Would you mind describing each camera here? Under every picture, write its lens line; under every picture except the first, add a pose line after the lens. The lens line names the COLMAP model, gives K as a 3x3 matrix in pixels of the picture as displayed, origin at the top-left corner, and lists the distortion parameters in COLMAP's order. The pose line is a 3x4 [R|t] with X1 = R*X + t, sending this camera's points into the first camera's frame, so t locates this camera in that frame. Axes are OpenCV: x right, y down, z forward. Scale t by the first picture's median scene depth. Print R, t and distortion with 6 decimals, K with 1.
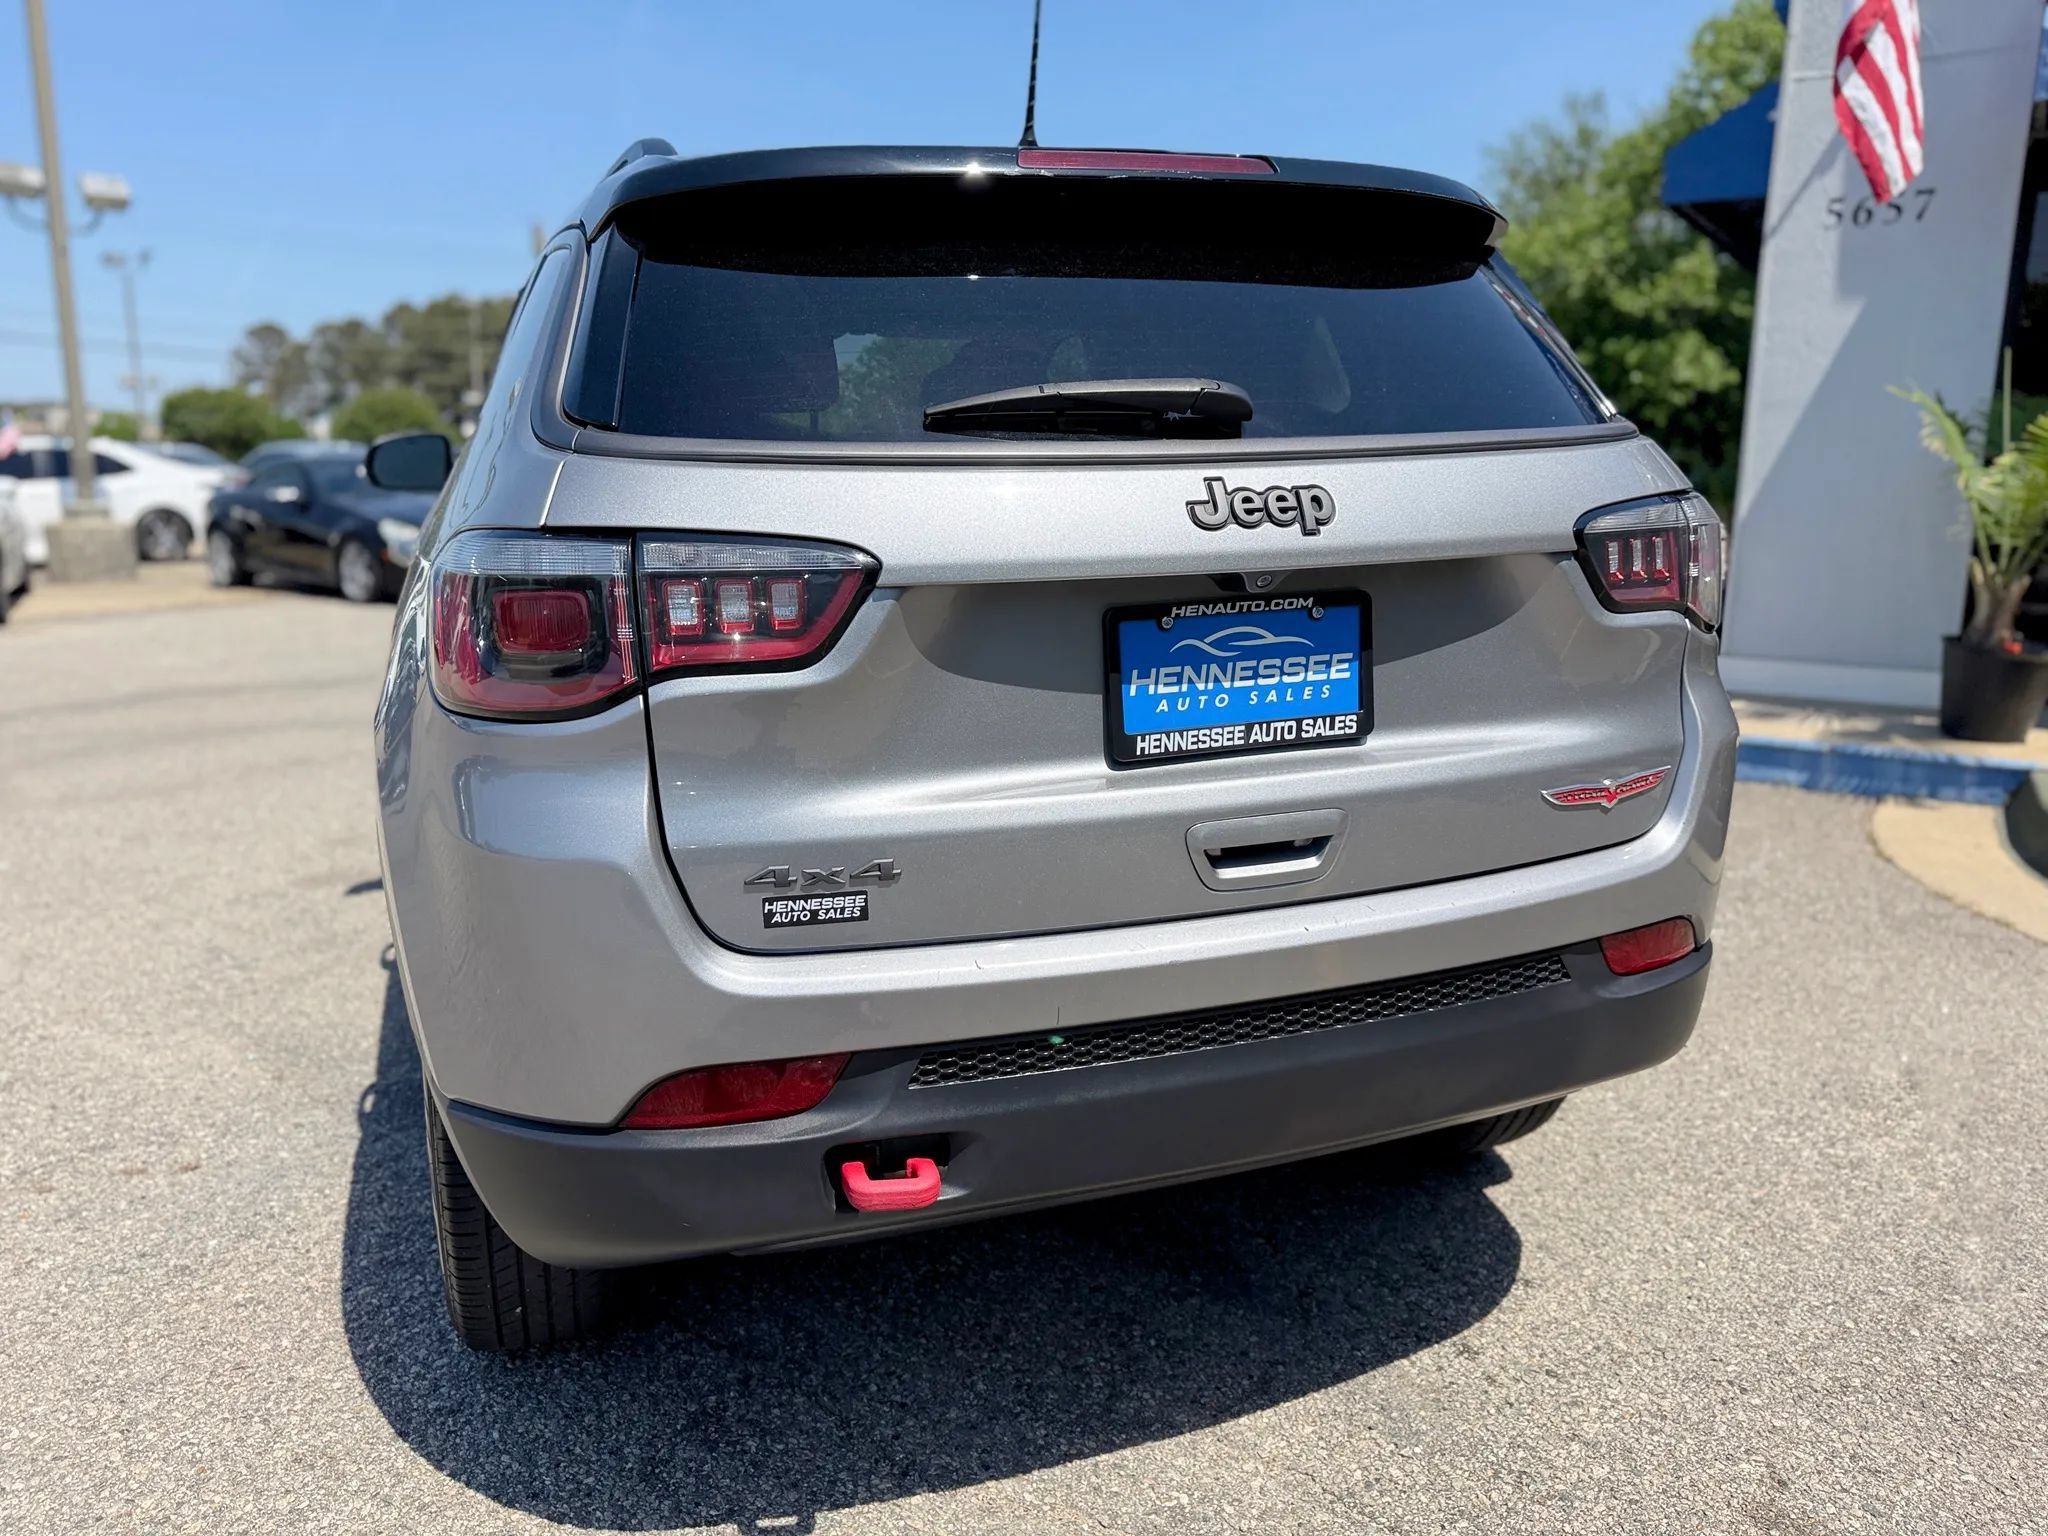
lens RADIAL K [[1460.6, 0, 1026.6], [0, 1460.6, 774.3], [0, 0, 1]] dist [0.002845, -0.010442]
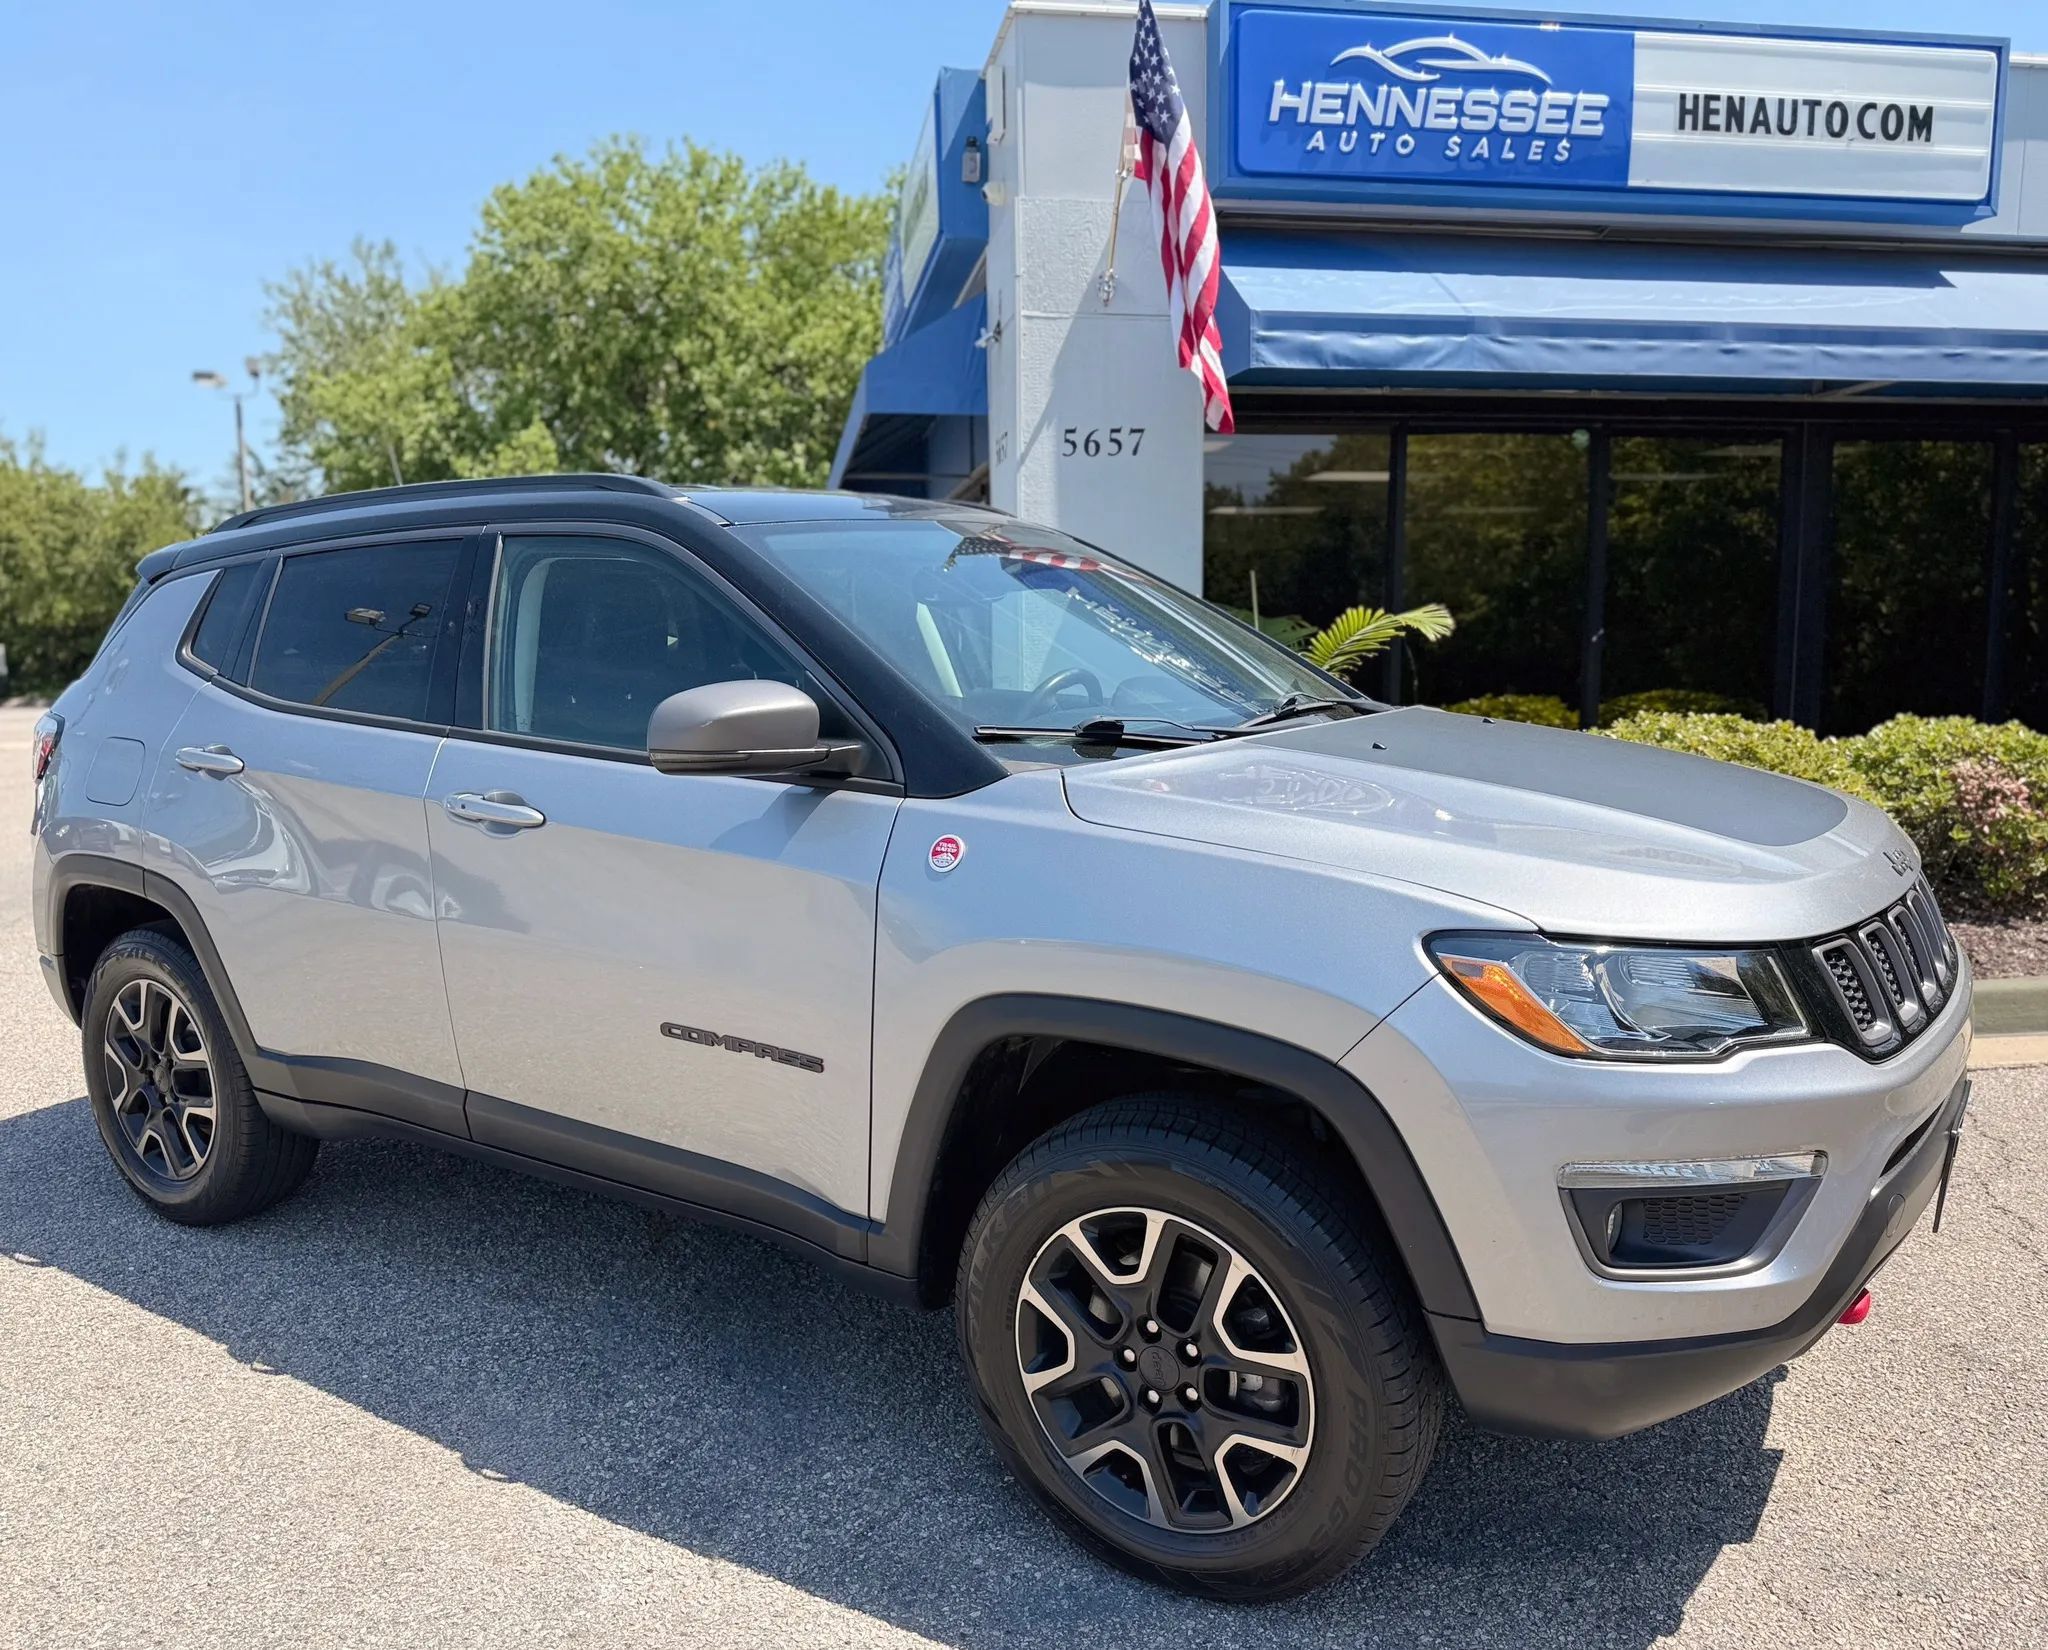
lens RADIAL K [[1610.9, 0, 1032.7], [0, 1610.9, 861.8], [0, 0, 1]] dist [0.010343, -0.018043]
pose [[0.724832, -0.109141, 0.680225, -1.204416], [0.155761, 0.987766, -0.007490, -0.229059], [-0.671086, 0.111381, 0.732965, 0.589931]]
